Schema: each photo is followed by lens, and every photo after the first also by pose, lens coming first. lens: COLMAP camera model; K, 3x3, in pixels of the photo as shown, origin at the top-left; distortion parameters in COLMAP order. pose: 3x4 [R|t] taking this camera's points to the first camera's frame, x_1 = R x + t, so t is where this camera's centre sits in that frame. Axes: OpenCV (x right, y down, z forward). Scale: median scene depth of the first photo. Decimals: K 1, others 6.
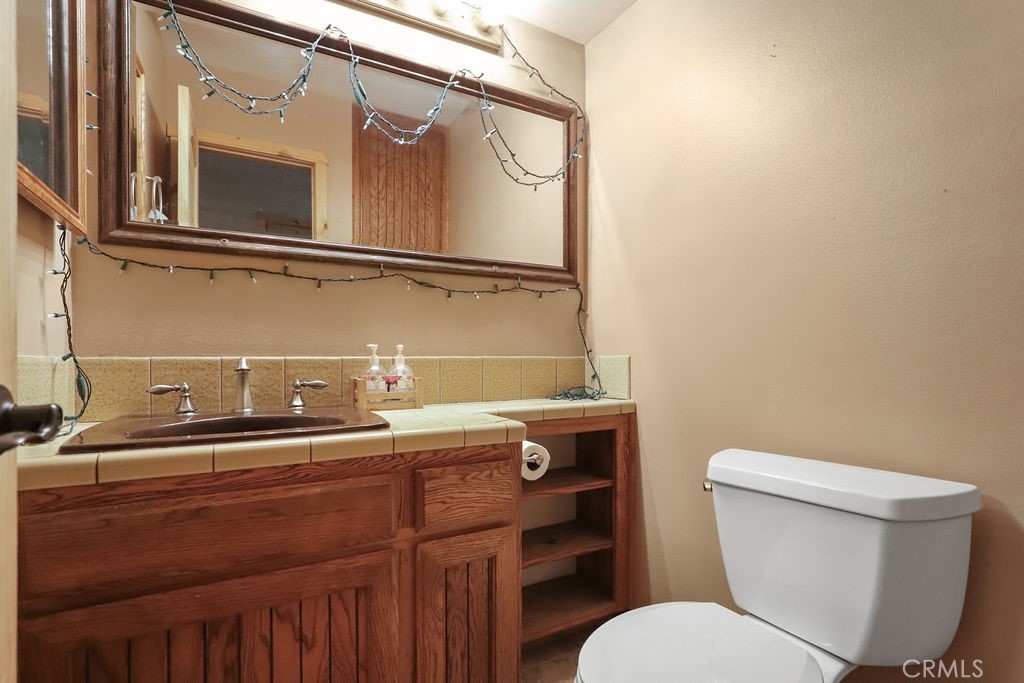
lens RADIAL K [[473.2, 0, 497.4], [0, 473.2, 346.4], [0, 0, 1]] dist [-0.032009, 0.010654]
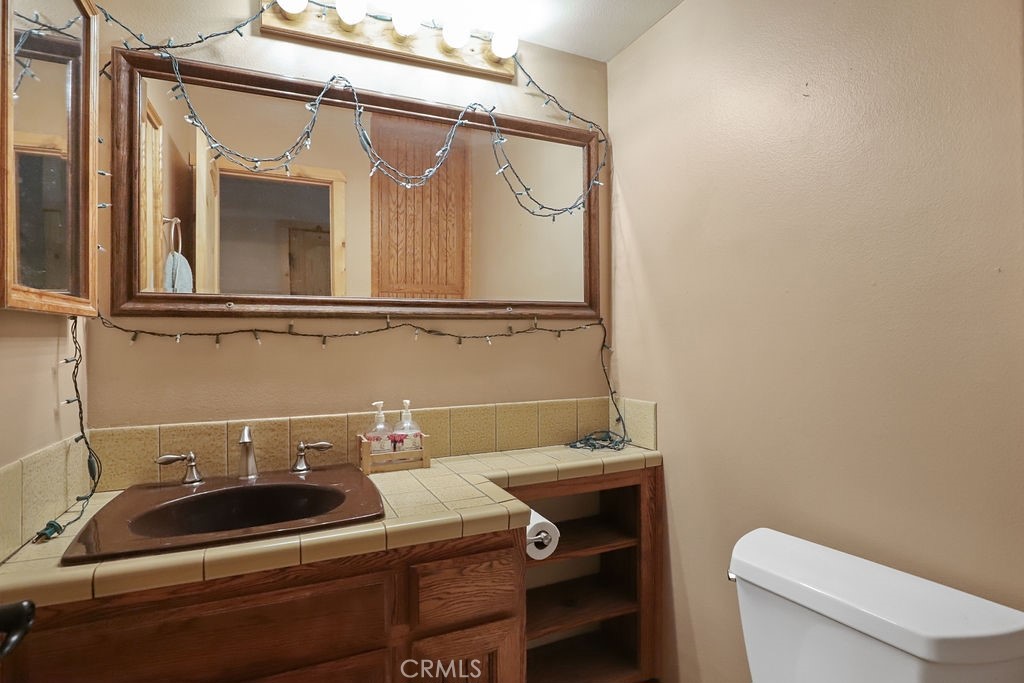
lens RADIAL K [[500.1, 0, 480.9], [0, 500.1, 340.2], [0, 0, 1]] dist [-0.043739, 0.014035]
pose [[0.995294, -0.003996, -0.096820, 0.045033], [0.002970, 0.999938, -0.010737, -0.119620], [0.096857, 0.010399, 0.995244, 0.002097]]
